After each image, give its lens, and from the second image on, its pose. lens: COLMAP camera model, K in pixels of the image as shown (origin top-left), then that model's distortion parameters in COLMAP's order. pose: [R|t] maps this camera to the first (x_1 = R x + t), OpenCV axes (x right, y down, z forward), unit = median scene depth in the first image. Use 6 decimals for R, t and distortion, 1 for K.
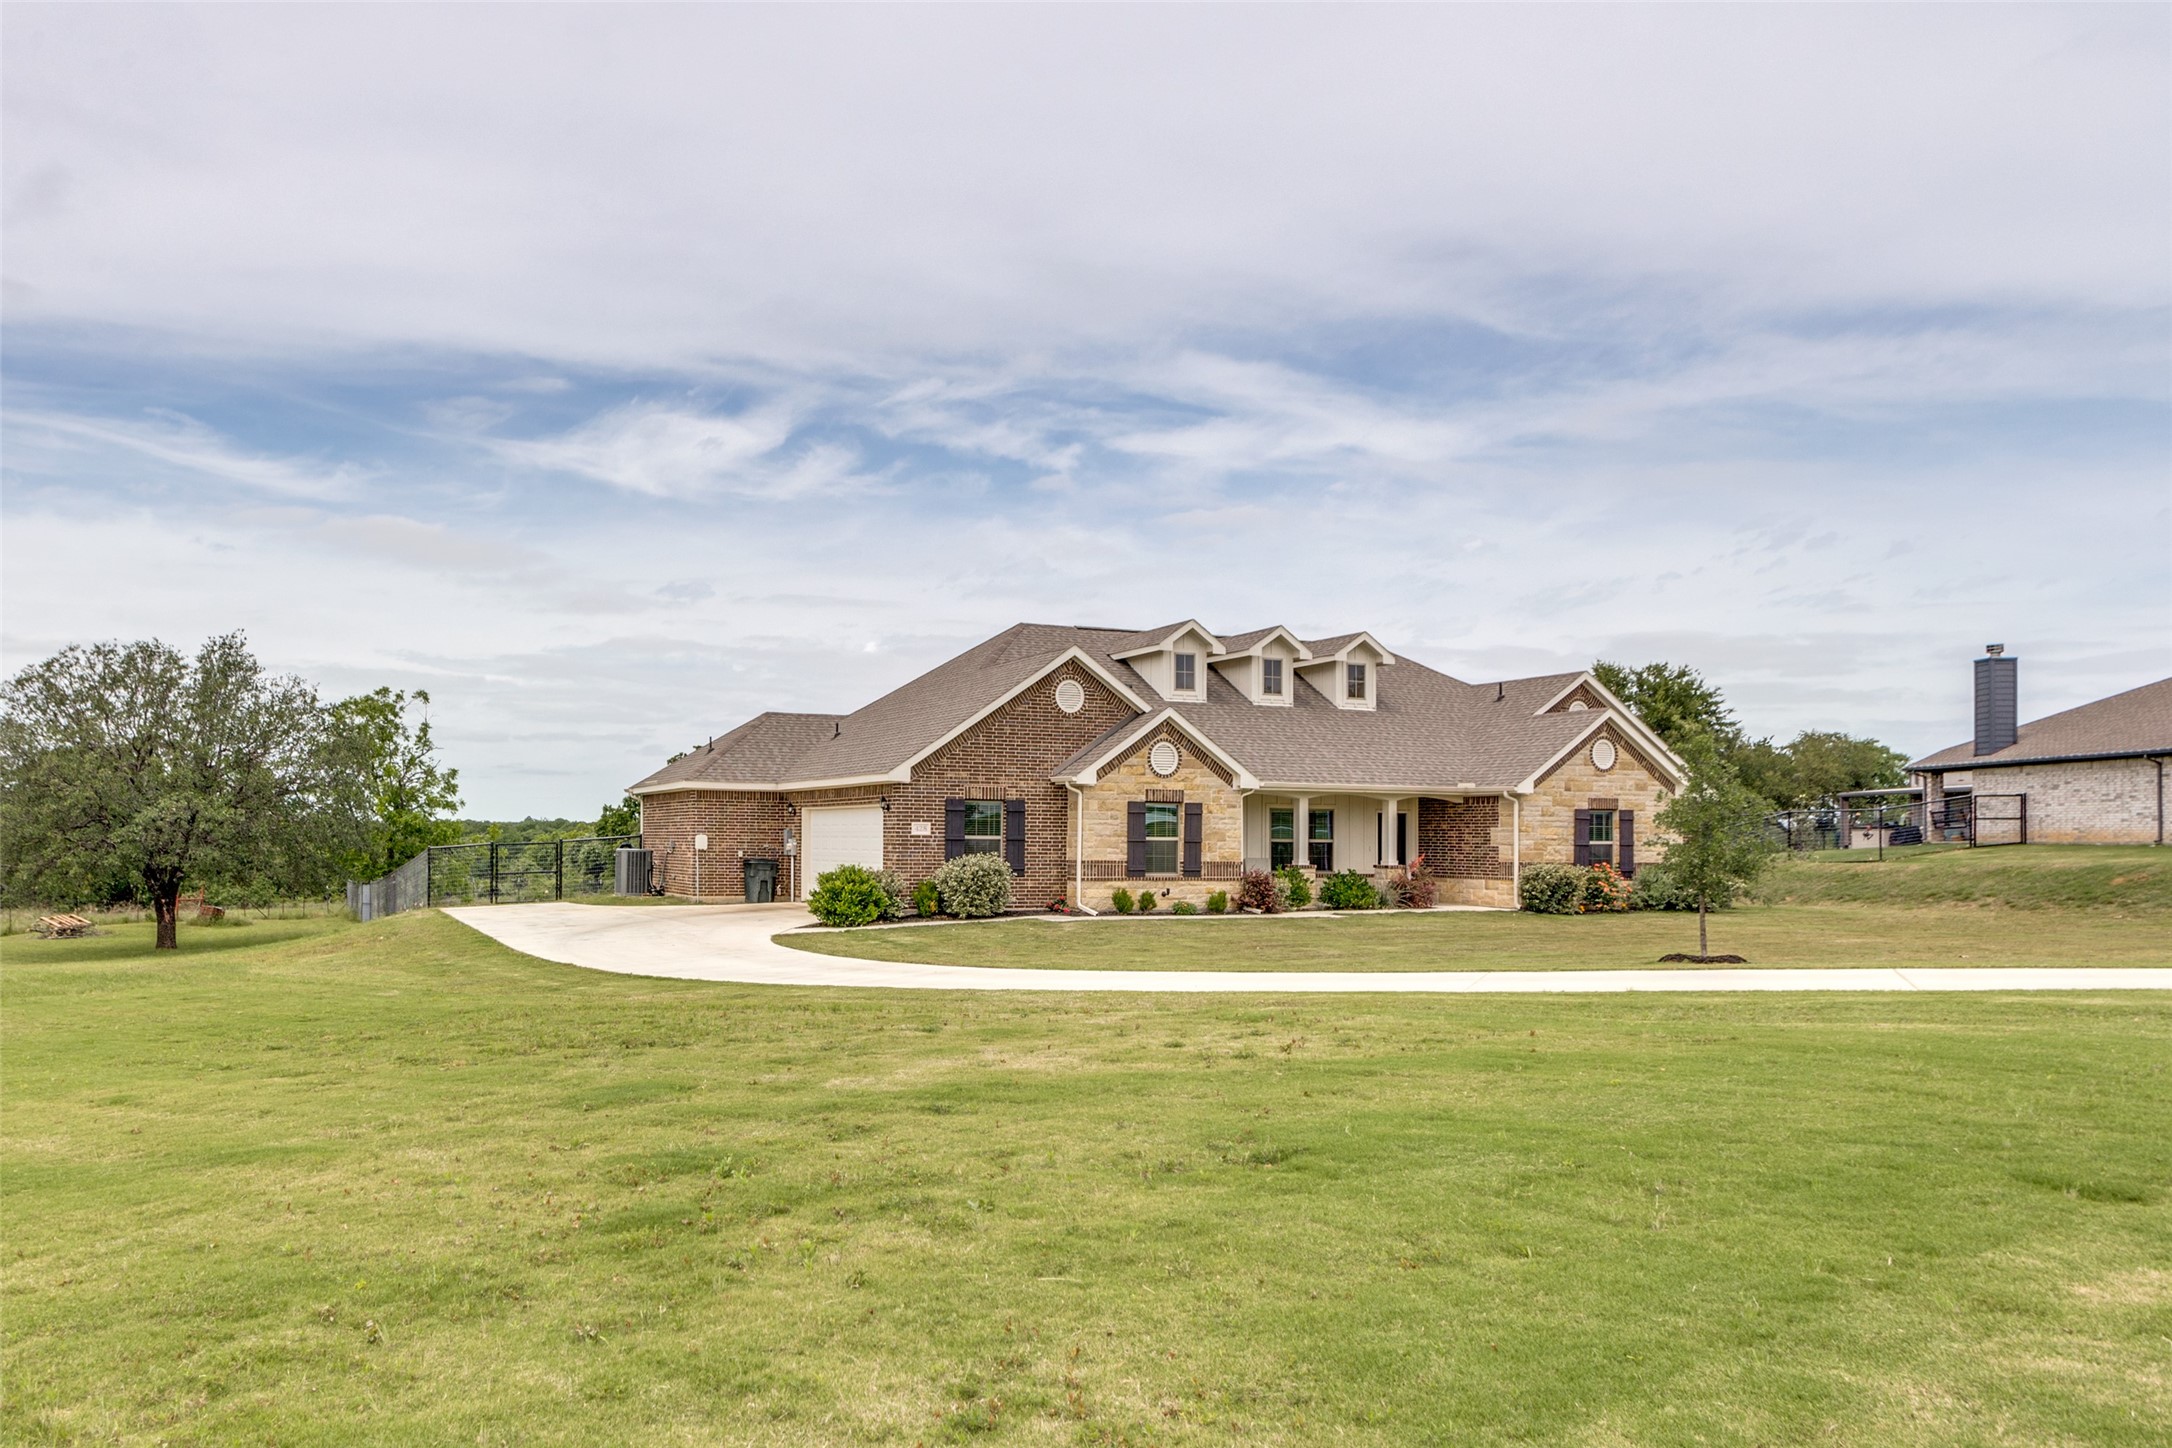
lens RADIAL K [[1966.2, 0, 1070.9], [0, 1966.2, 865.5], [0, 0, 1]] dist [0.022745, 0.075715]
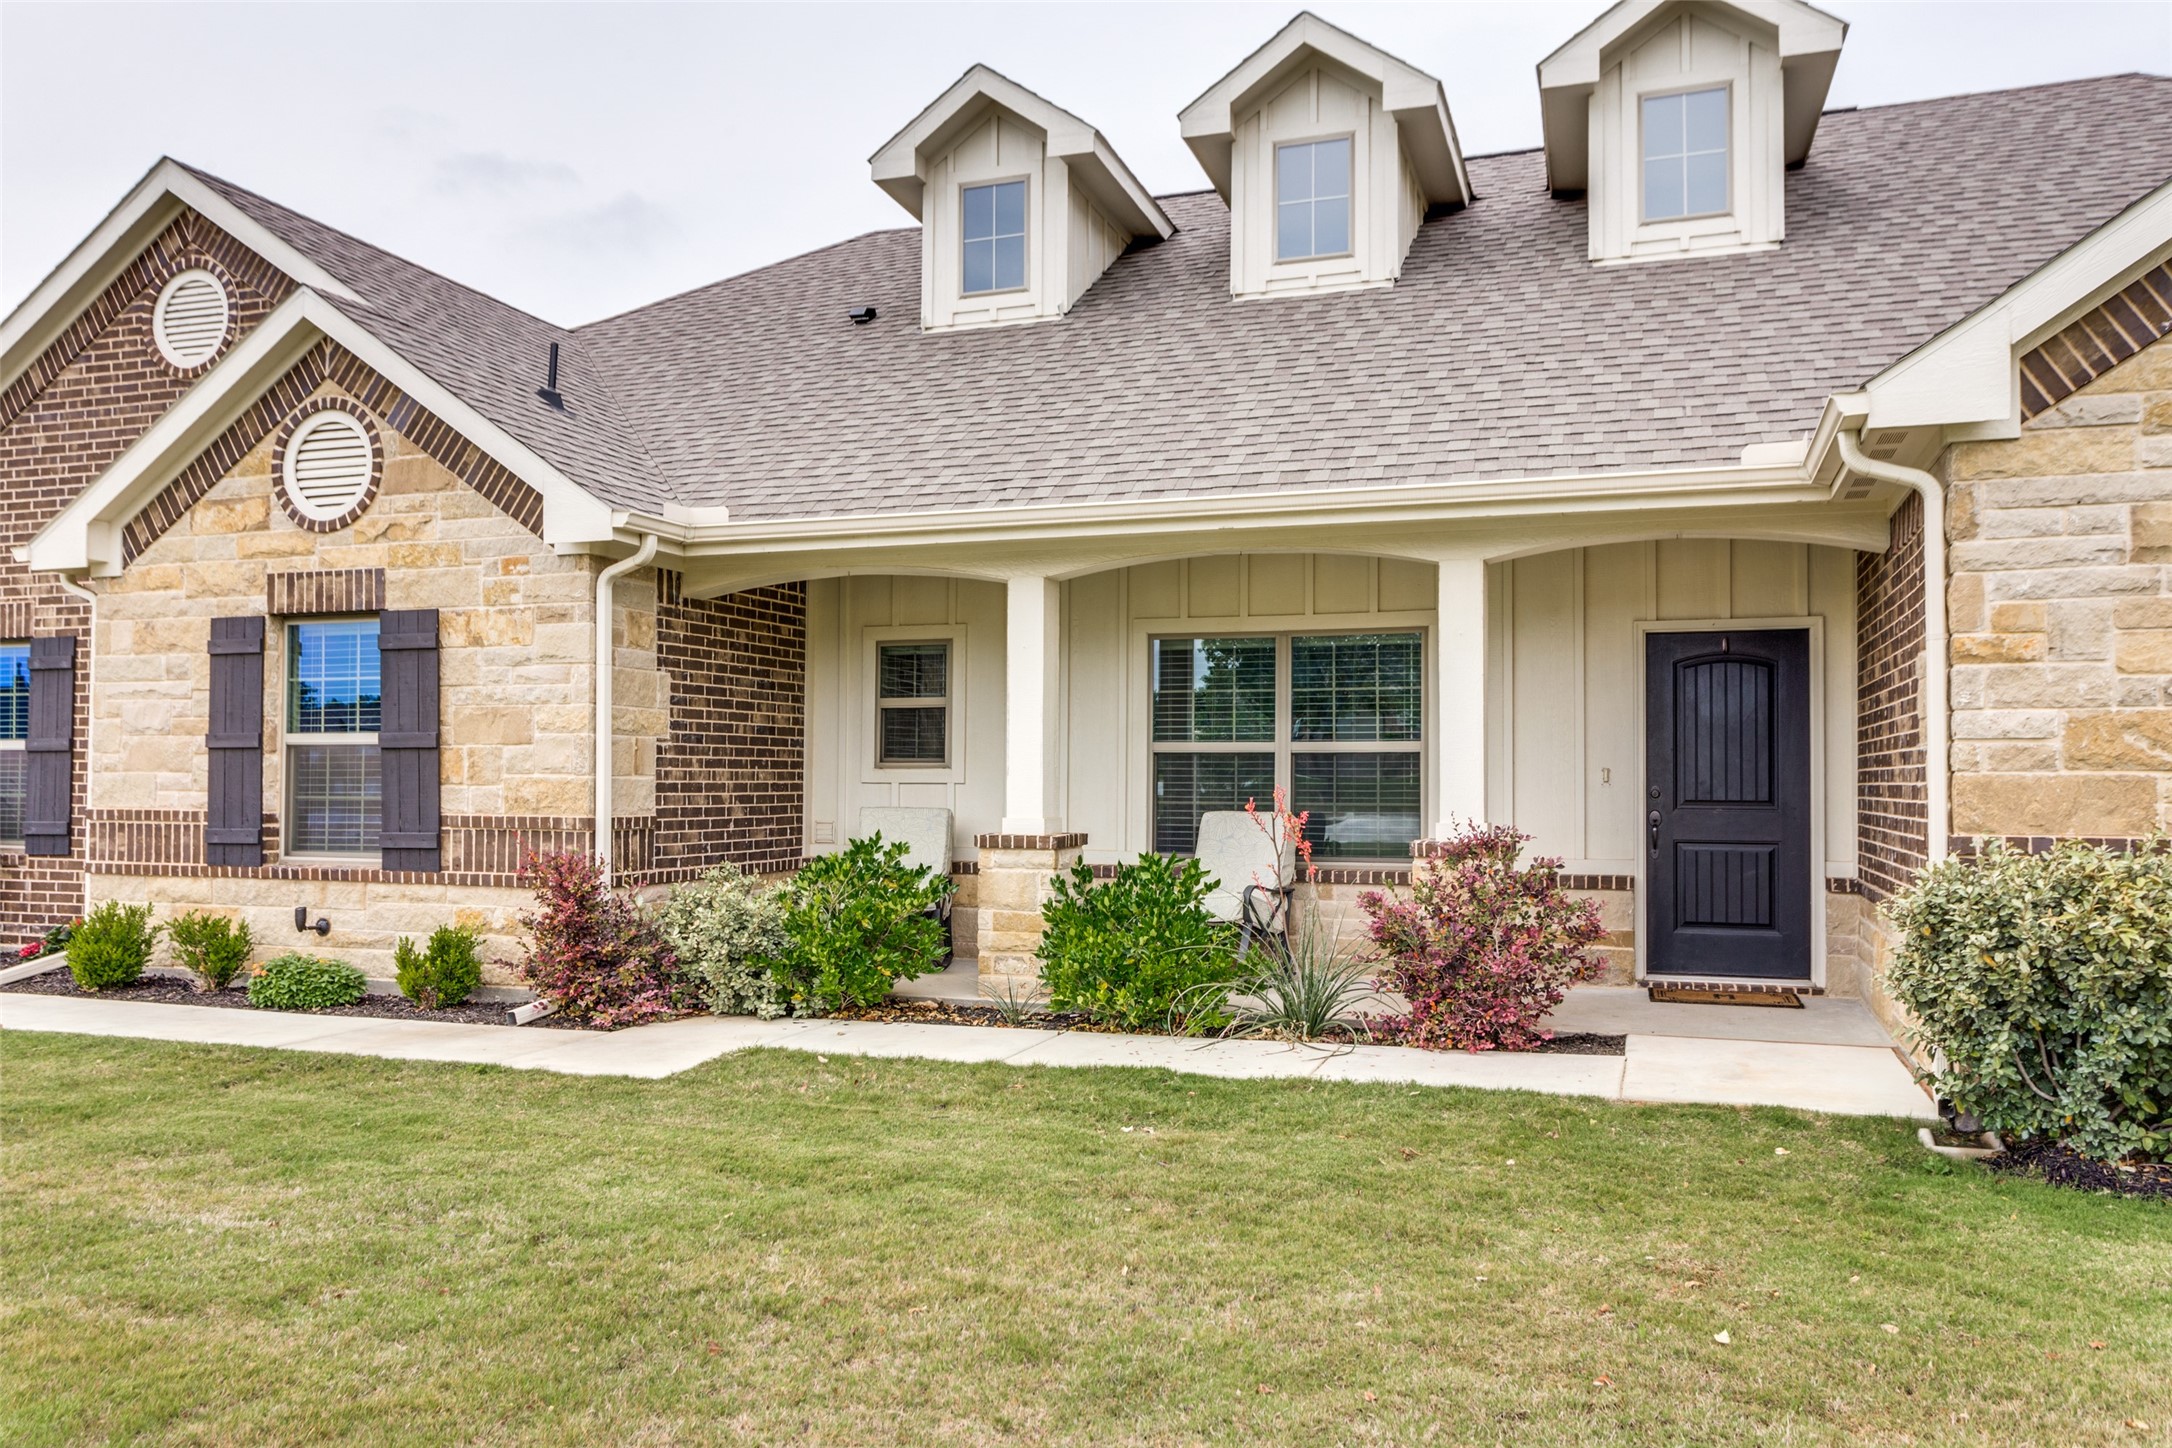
lens RADIAL K [[1695.2, 0, 1048.2], [0, 1695.2, 753.3], [0, 0, 1]] dist [-0.010291, 0.013838]
pose [[0.655314, -0.019912, -0.755094, 0.276886], [-0.007344, 0.999437, -0.032728, -0.003236], [0.755321, 0.026992, 0.654799, 0.811071]]
